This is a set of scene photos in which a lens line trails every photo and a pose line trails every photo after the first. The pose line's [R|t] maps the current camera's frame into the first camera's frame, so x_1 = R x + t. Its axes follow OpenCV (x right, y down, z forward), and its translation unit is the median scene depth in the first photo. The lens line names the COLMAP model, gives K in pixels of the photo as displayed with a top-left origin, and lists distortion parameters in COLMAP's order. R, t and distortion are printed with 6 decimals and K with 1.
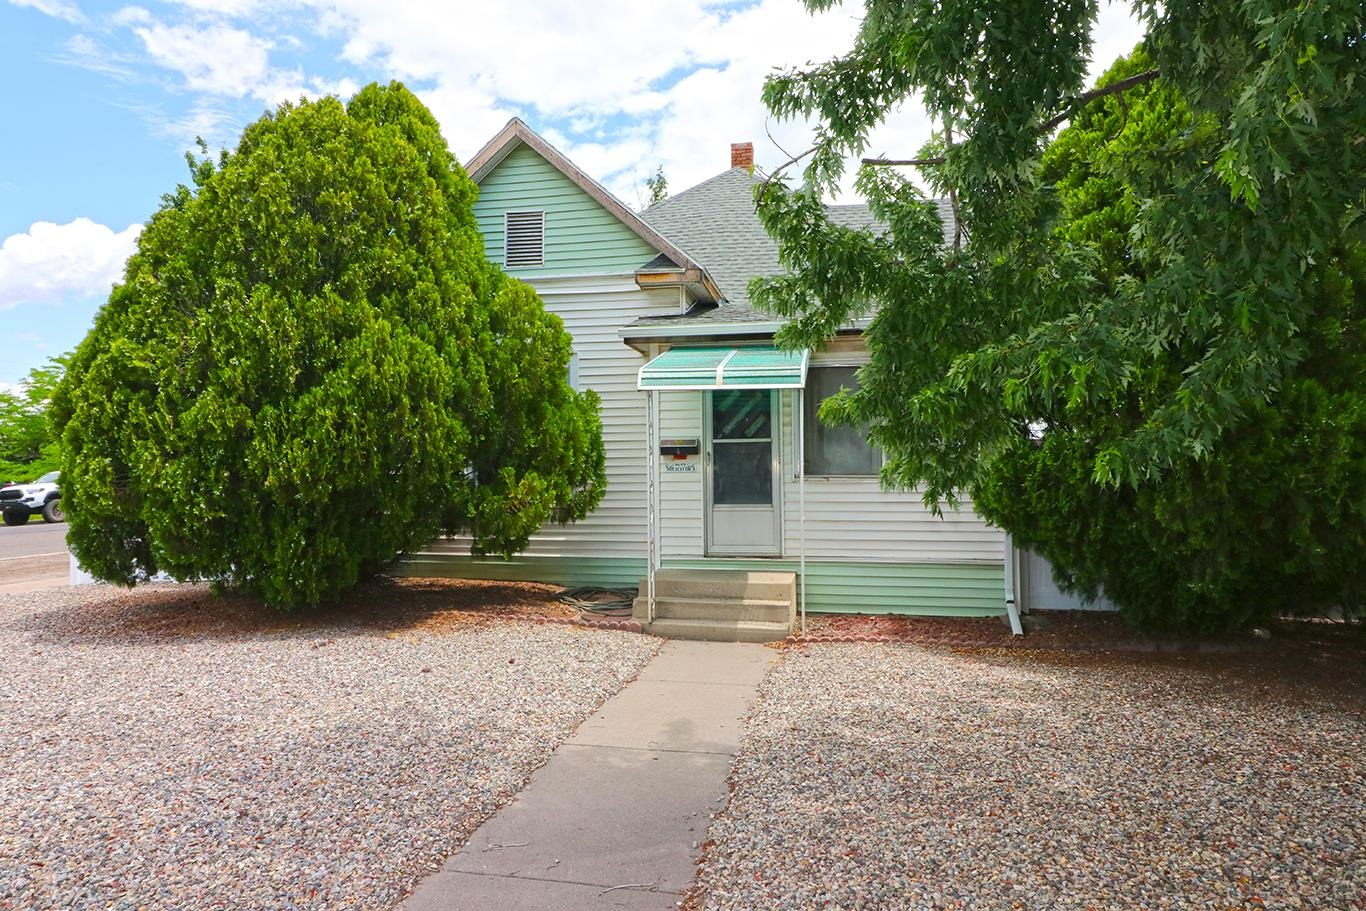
lens RADIAL K [[806.4, 0, 683.0], [0, 806.4, 455.5], [0, 0, 1]] dist [0.028152, -0.022283]
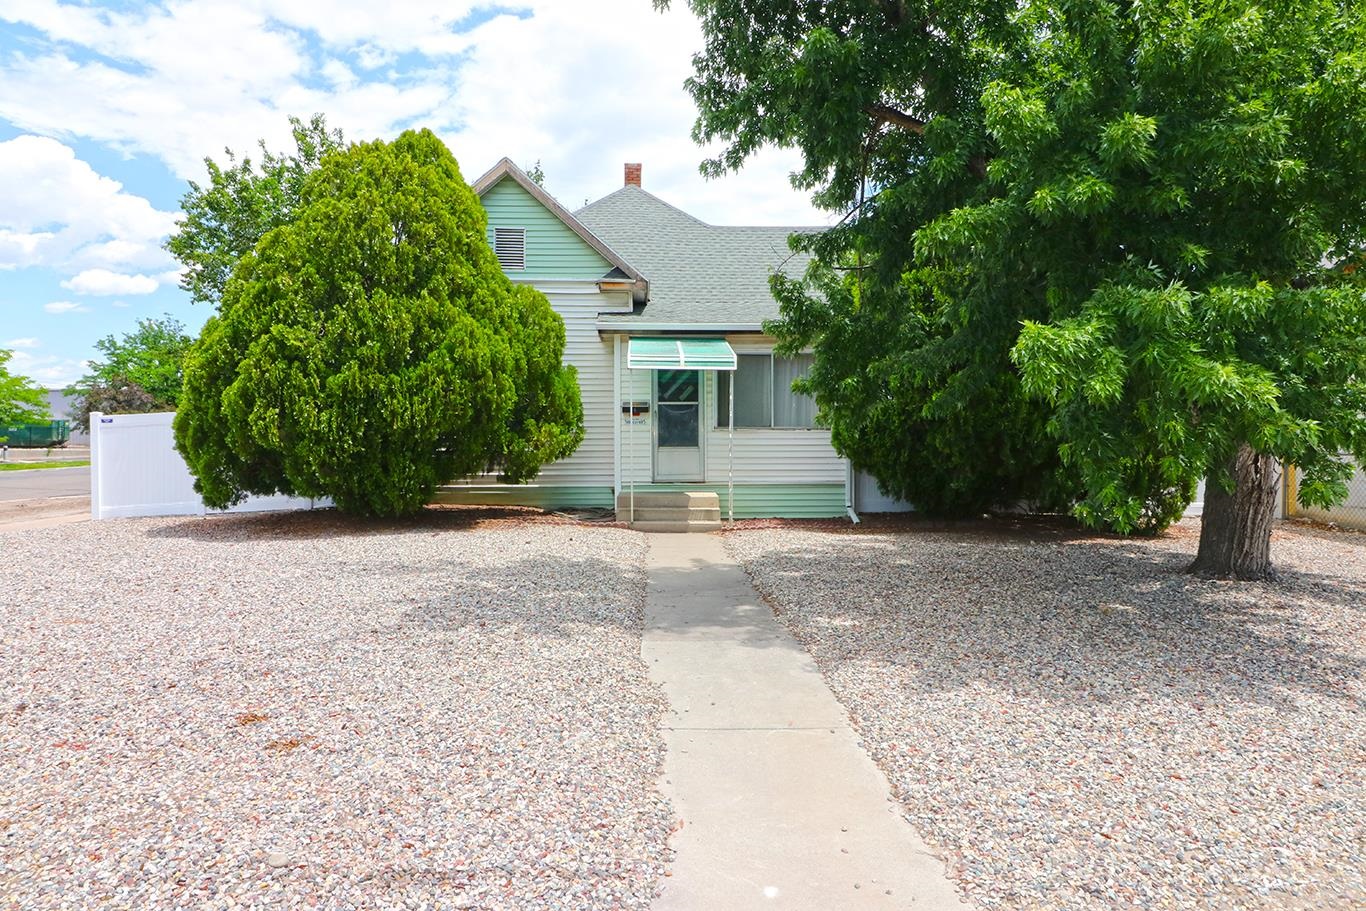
lens RADIAL K [[783.3, 0, 683.0], [0, 783.3, 455.5], [0, 0, 1]] dist [0.034463, 0.000043]
pose [[0.971758, -0.003459, 0.235953, -0.308546], [-0.007151, 0.999002, 0.044094, 0.016843], [-0.235870, -0.044536, 0.970764, -0.461845]]
